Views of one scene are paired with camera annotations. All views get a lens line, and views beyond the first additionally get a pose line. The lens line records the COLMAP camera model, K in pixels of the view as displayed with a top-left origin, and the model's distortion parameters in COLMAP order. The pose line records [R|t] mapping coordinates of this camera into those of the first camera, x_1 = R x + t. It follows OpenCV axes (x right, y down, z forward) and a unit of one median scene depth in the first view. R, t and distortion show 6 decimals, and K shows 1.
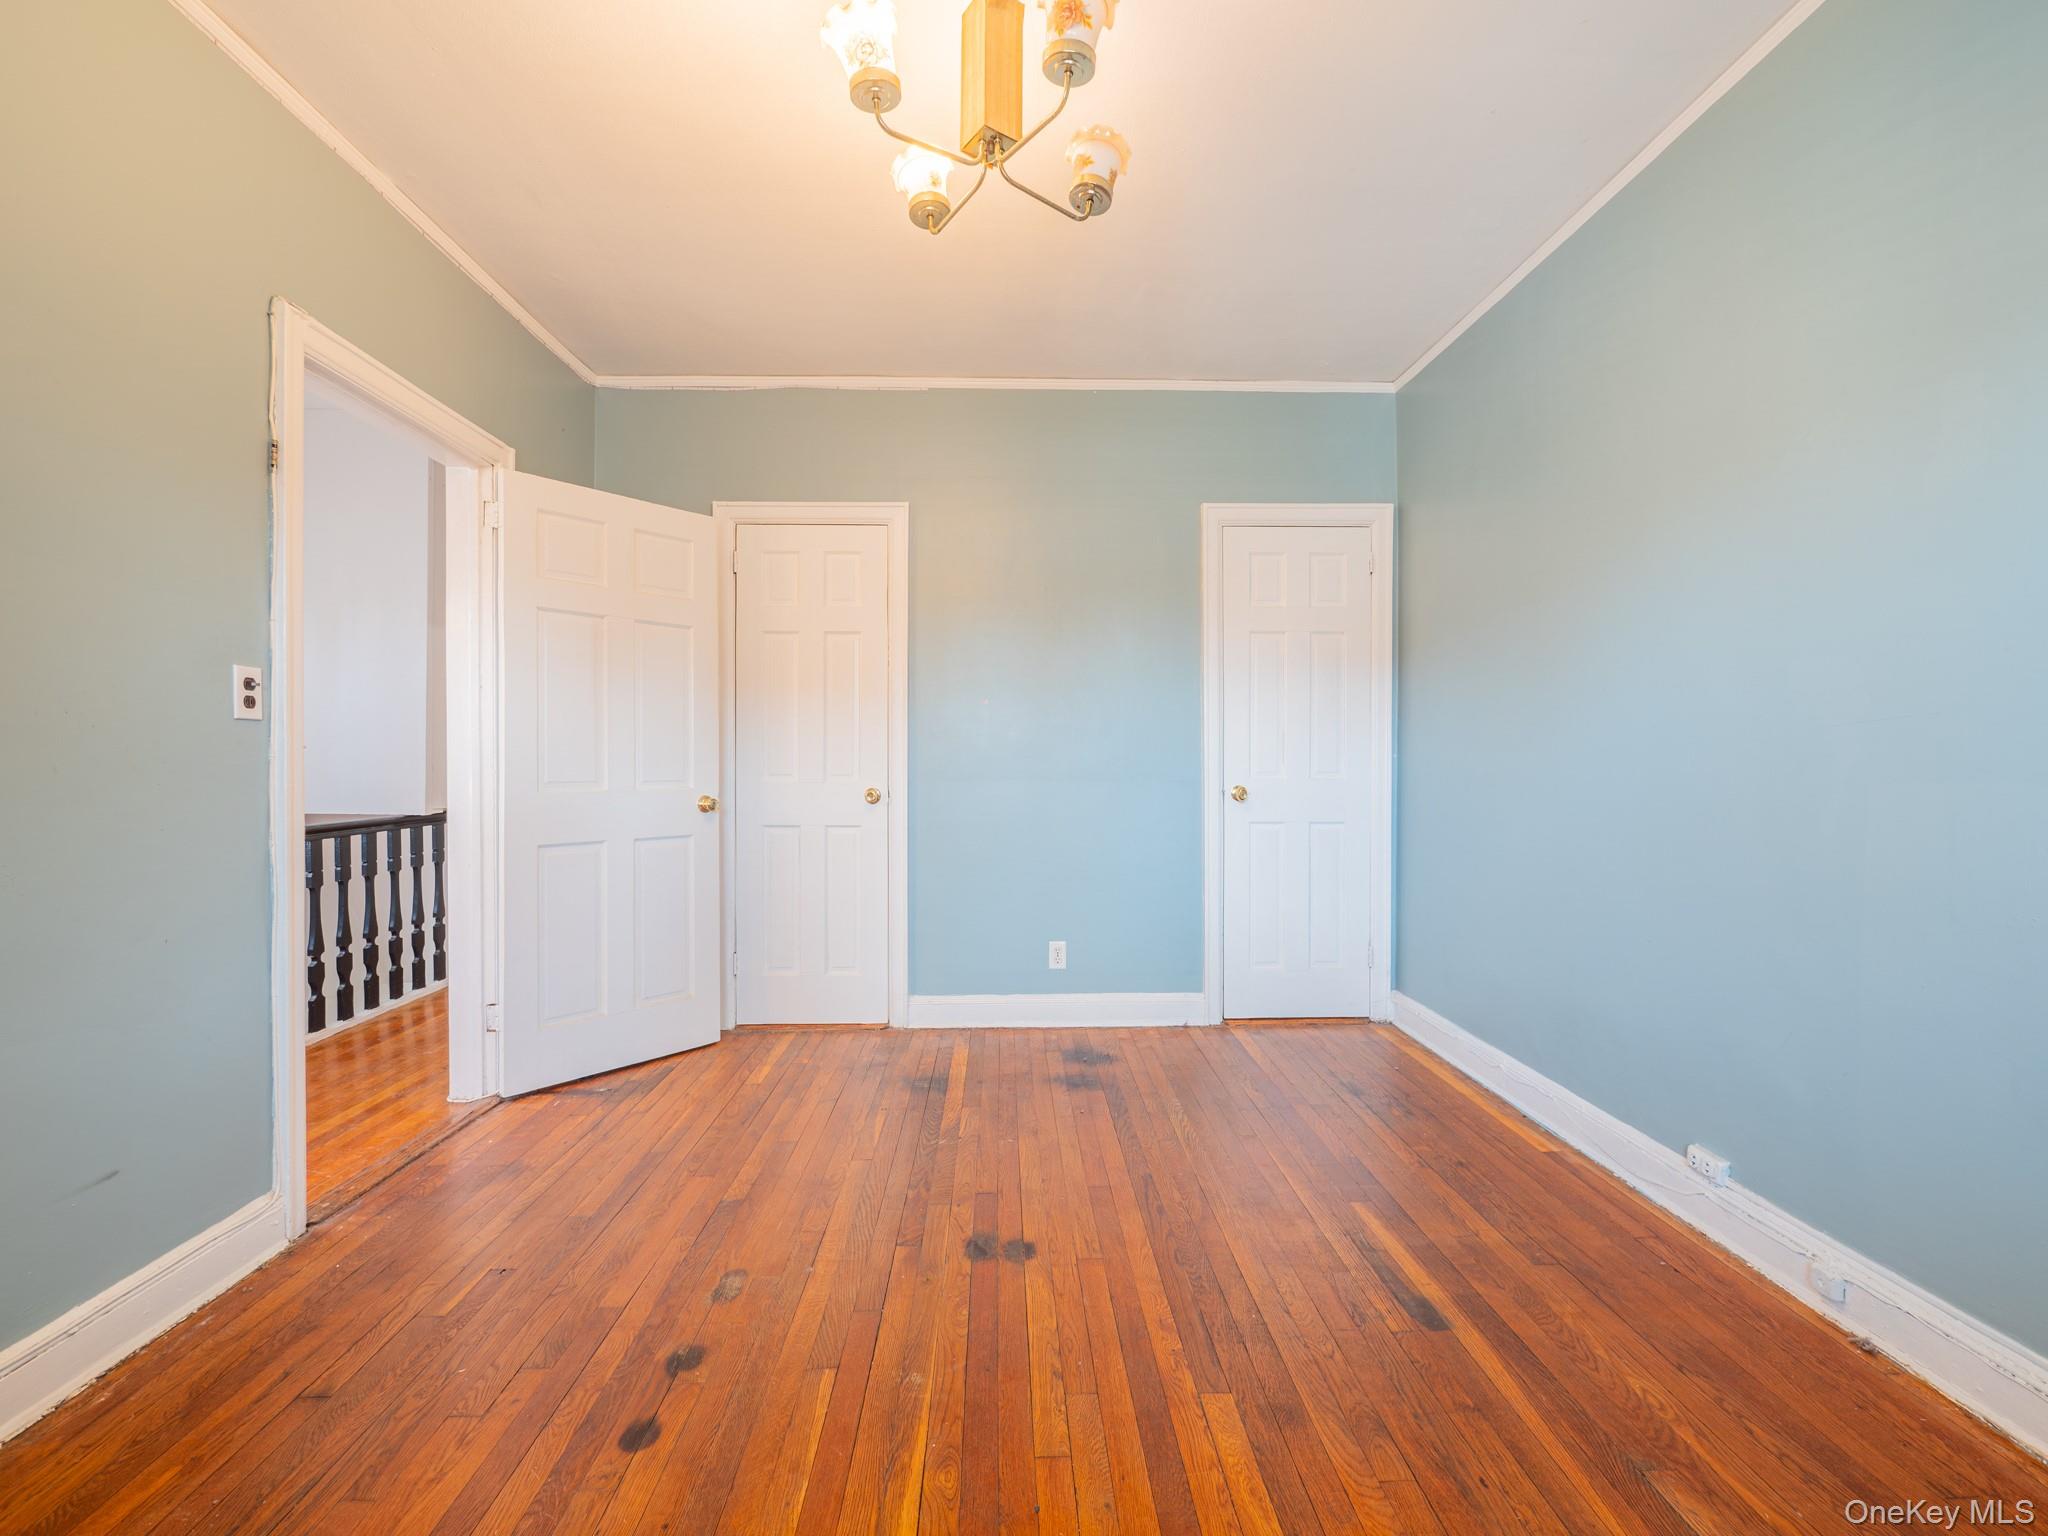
lens RADIAL K [[875.9, 0, 1010.6], [0, 875.9, 792.3], [0, 0, 1]] dist [-0.002459, -0.000196]
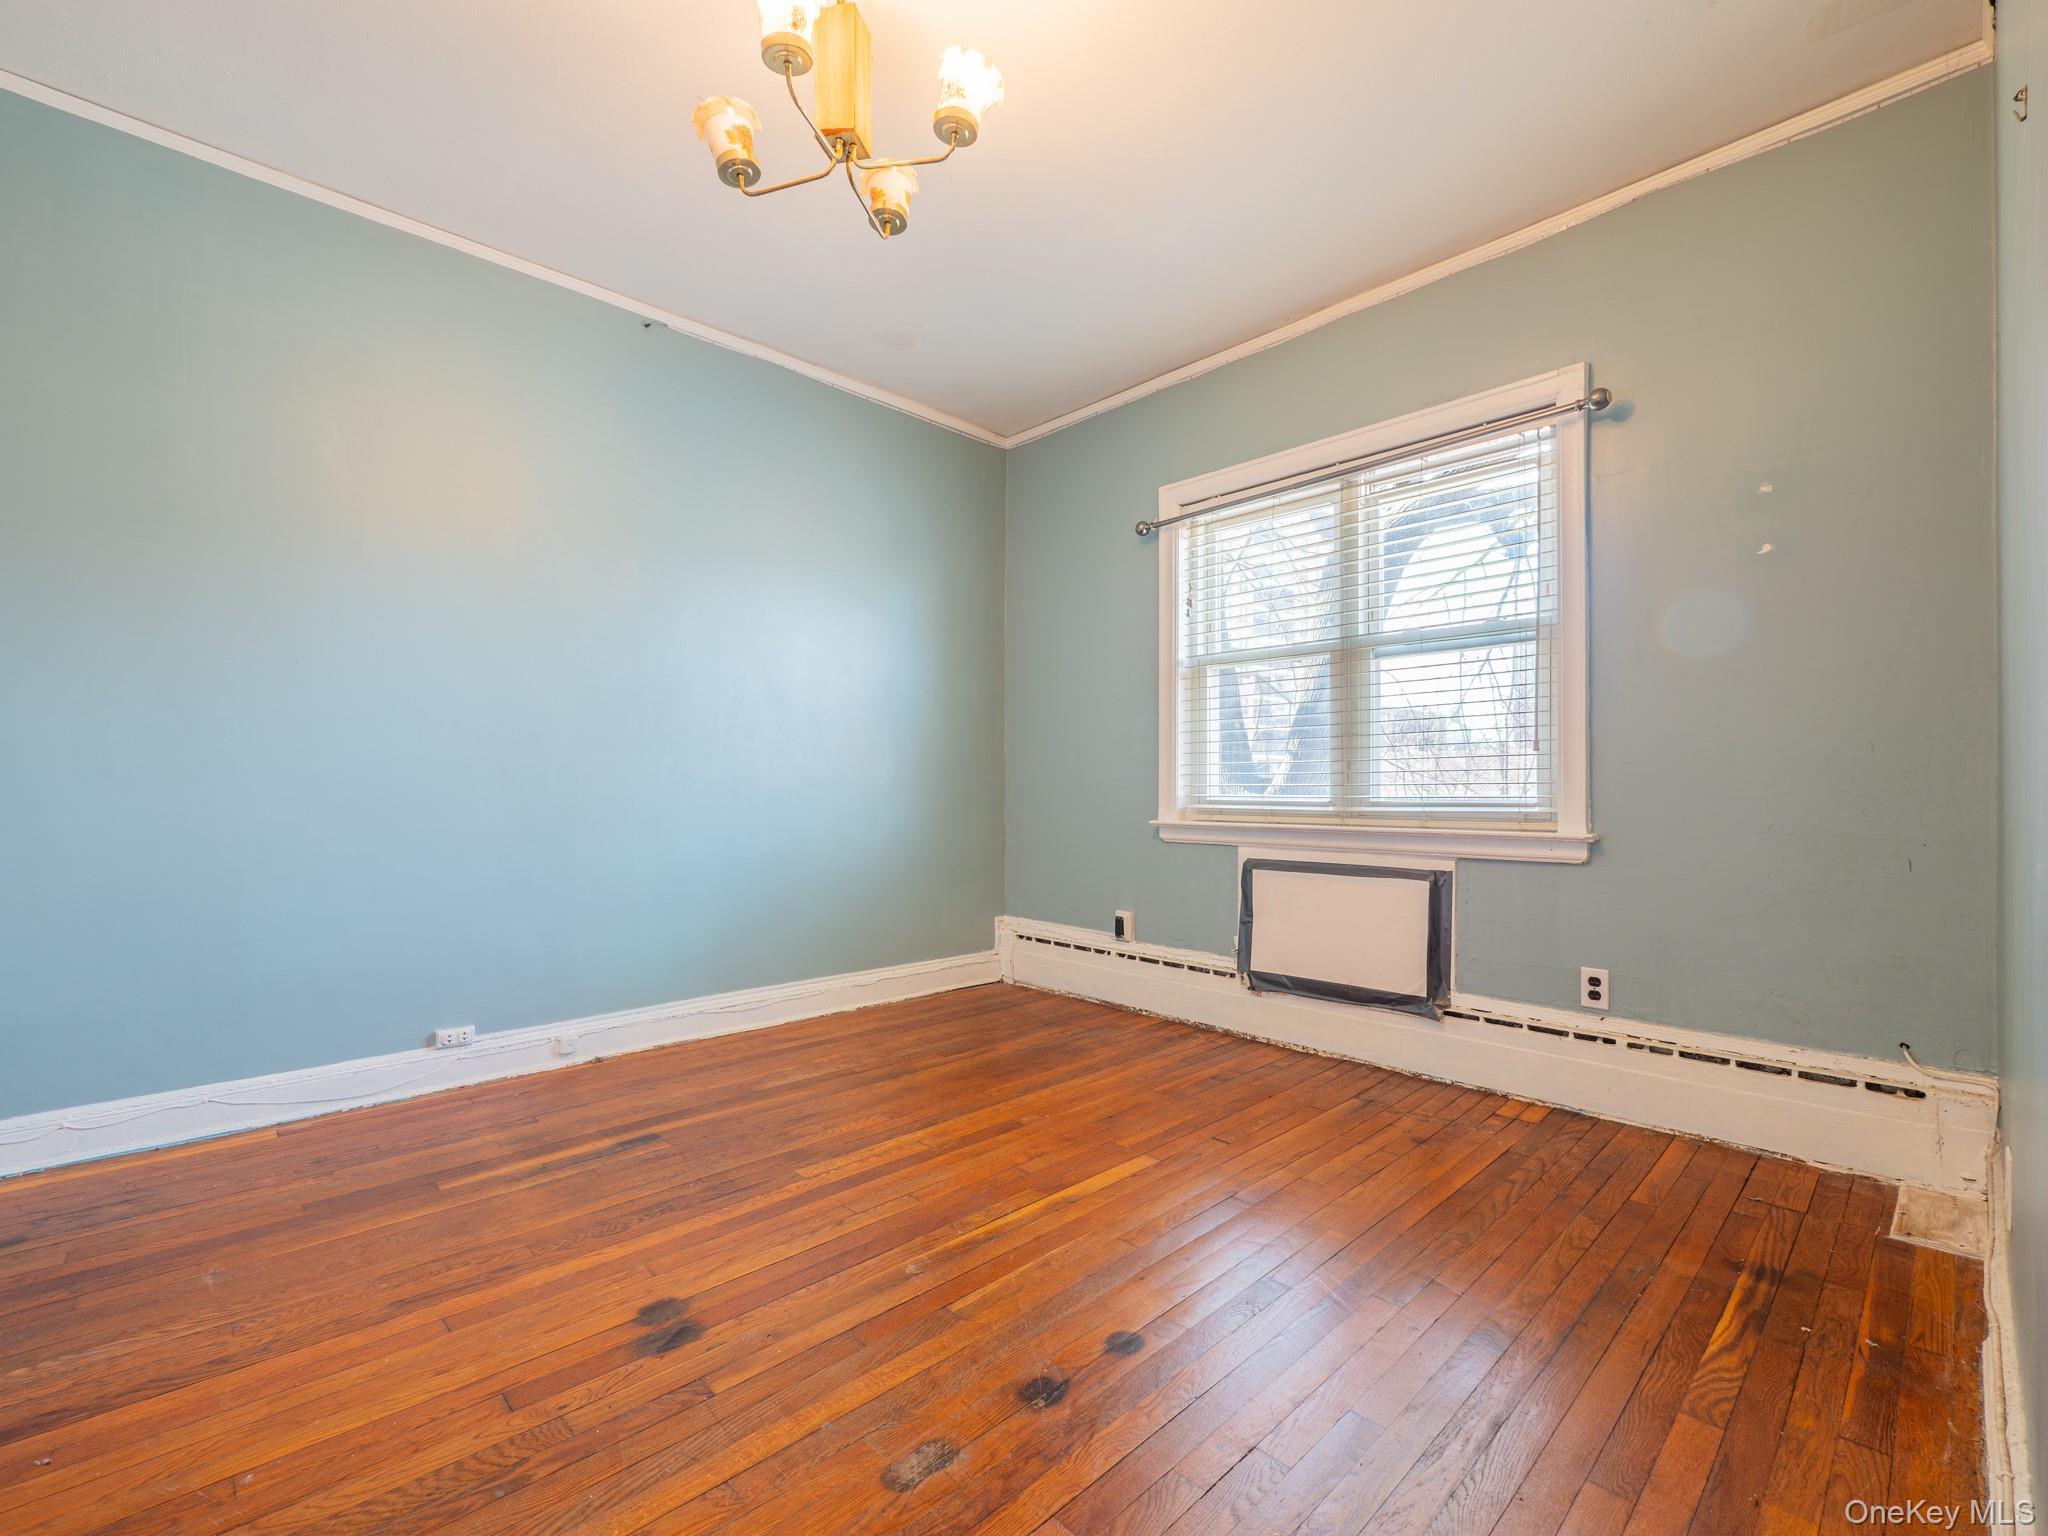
lens RADIAL K [[875.9, 0, 1010.6], [0, 875.9, 792.3], [0, 0, 1]] dist [-0.002459, -0.000196]
pose [[-0.660351, -0.003583, 0.750948, -0.855758], [0.023941, 0.999380, 0.025821, 0.039056], [-0.750575, 0.035030, -0.659856, 1.358726]]
